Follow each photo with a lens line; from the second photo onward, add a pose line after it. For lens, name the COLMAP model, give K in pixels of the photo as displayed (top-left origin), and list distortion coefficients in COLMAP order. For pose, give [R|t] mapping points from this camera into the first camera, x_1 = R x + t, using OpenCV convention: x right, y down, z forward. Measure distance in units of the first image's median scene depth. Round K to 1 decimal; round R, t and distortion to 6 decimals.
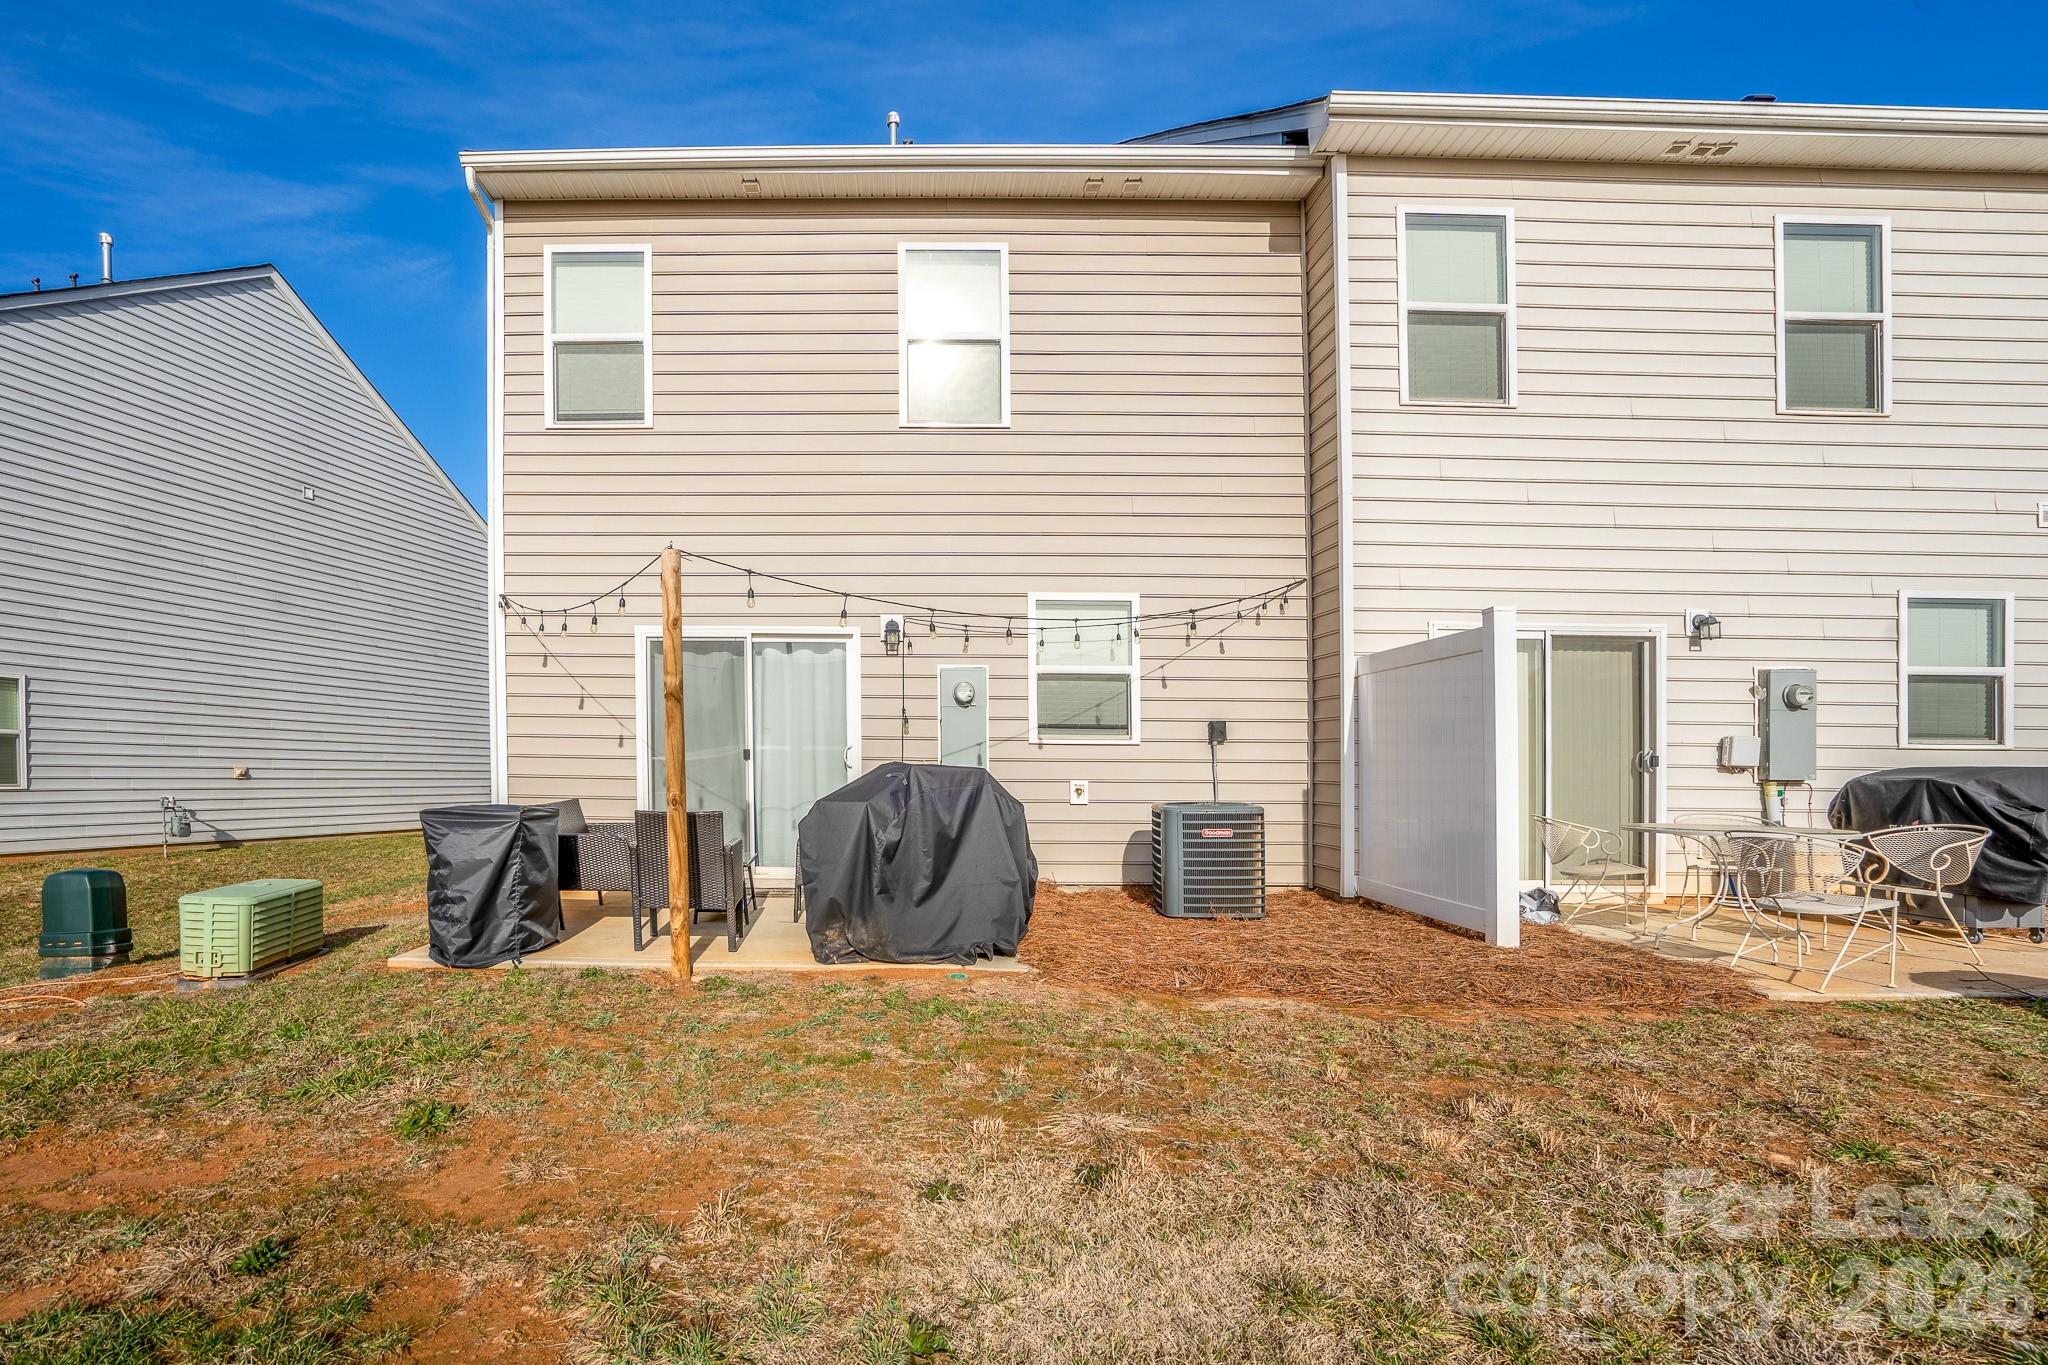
lens RADIAL K [[1030.6, 0, 1018.7], [0, 1030.6, 798.1], [0, 0, 1]] dist [-0.066543, 0.030967]
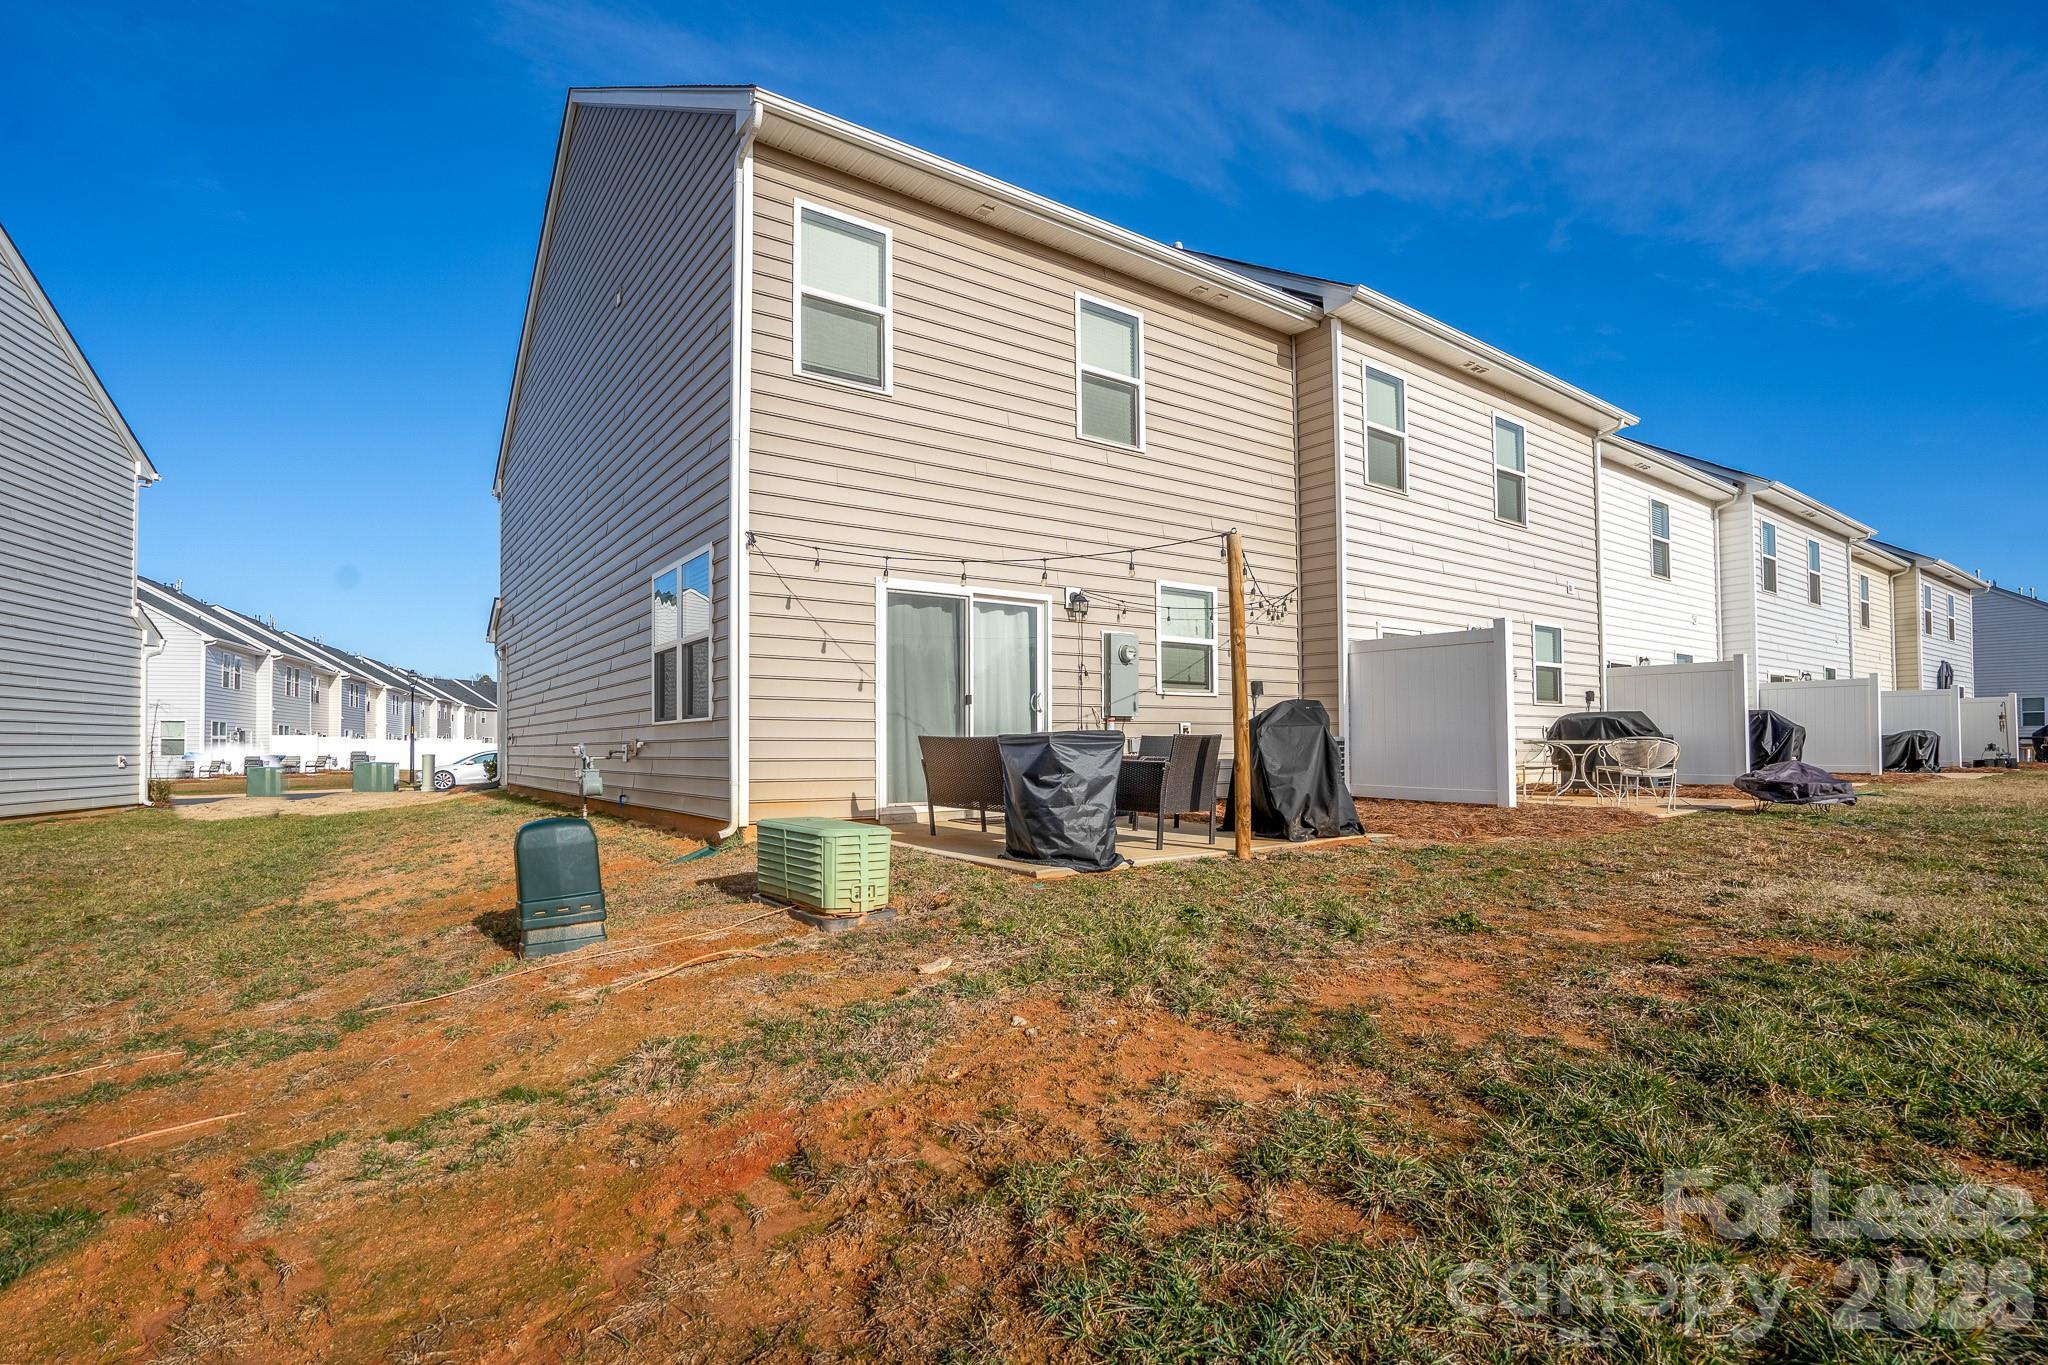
lens RADIAL K [[970.9, 0, 1056.6], [0, 970.9, 687.9], [0, 0, 1]] dist [-0.065181, 0.024072]
pose [[0.805233, 0.021176, 0.592580, -0.820681], [0.005904, 0.999026, -0.043723, -0.008317], [-0.592929, 0.038706, 0.804324, 0.081394]]
